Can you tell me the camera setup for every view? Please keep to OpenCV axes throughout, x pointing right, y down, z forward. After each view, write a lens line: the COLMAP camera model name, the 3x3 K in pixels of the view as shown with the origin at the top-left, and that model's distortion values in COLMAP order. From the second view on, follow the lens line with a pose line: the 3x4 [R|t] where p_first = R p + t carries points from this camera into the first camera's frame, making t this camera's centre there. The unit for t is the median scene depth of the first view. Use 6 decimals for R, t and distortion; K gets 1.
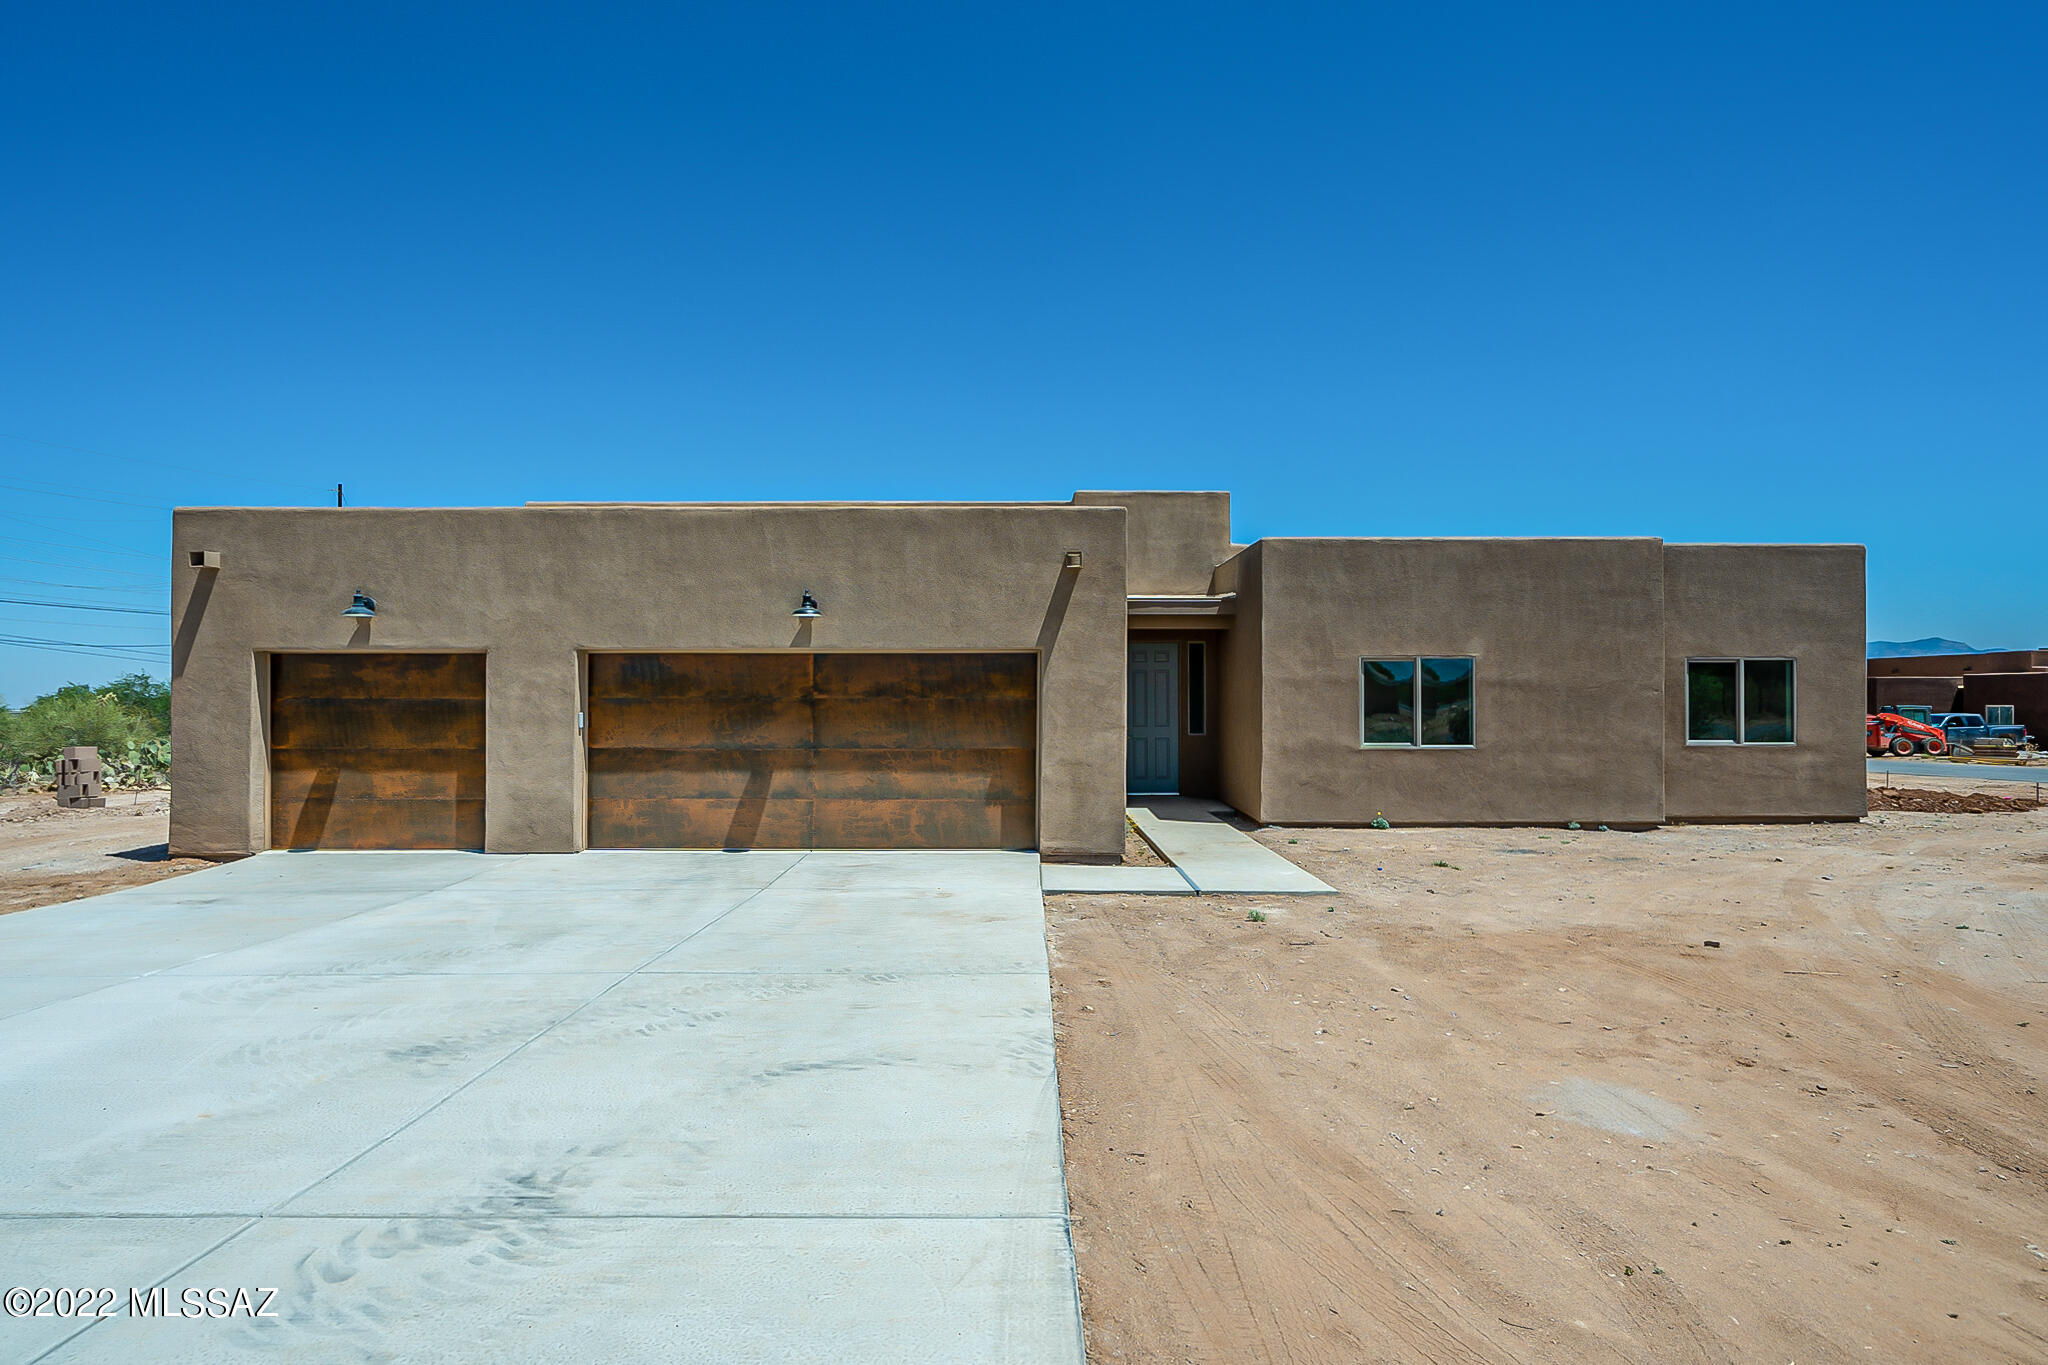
lens RADIAL K [[1071.6, 0, 1023.3], [0, 1071.6, 692.0], [0, 0, 1]] dist [0.001604, 0.003374]
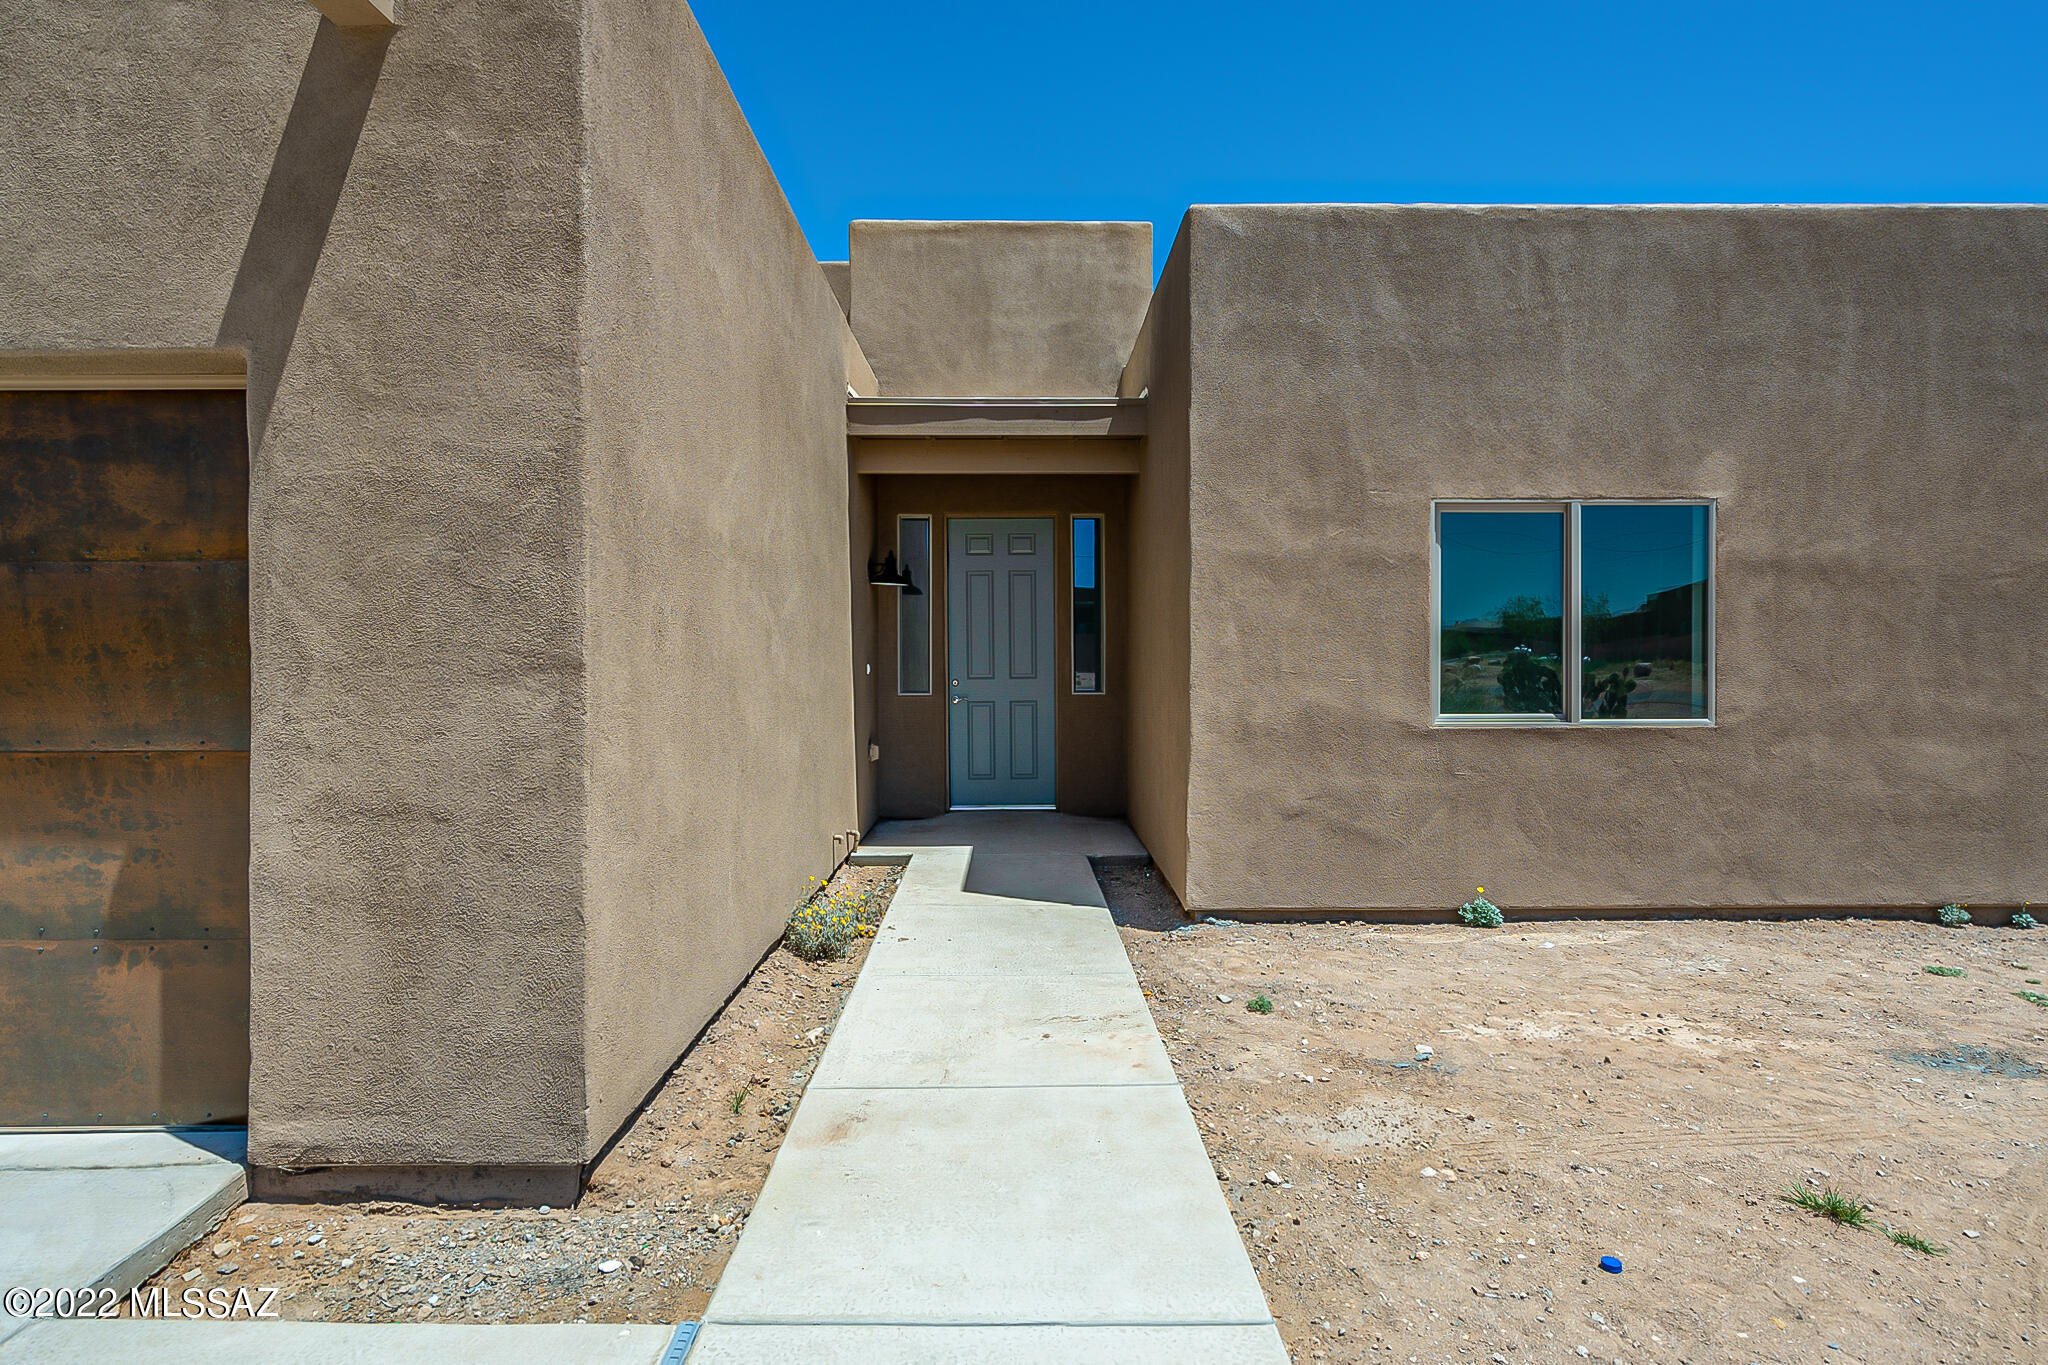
lens RADIAL K [[1059.4, 0, 1023.6], [0, 1059.4, 675.4], [0, 0, 1]] dist [0.001365, -0.000563]
pose [[0.999980, -0.002874, 0.005611, 0.193306], [0.002743, 0.999729, 0.023128, 0.028620], [-0.005676, -0.023112, 0.999717, 0.736127]]
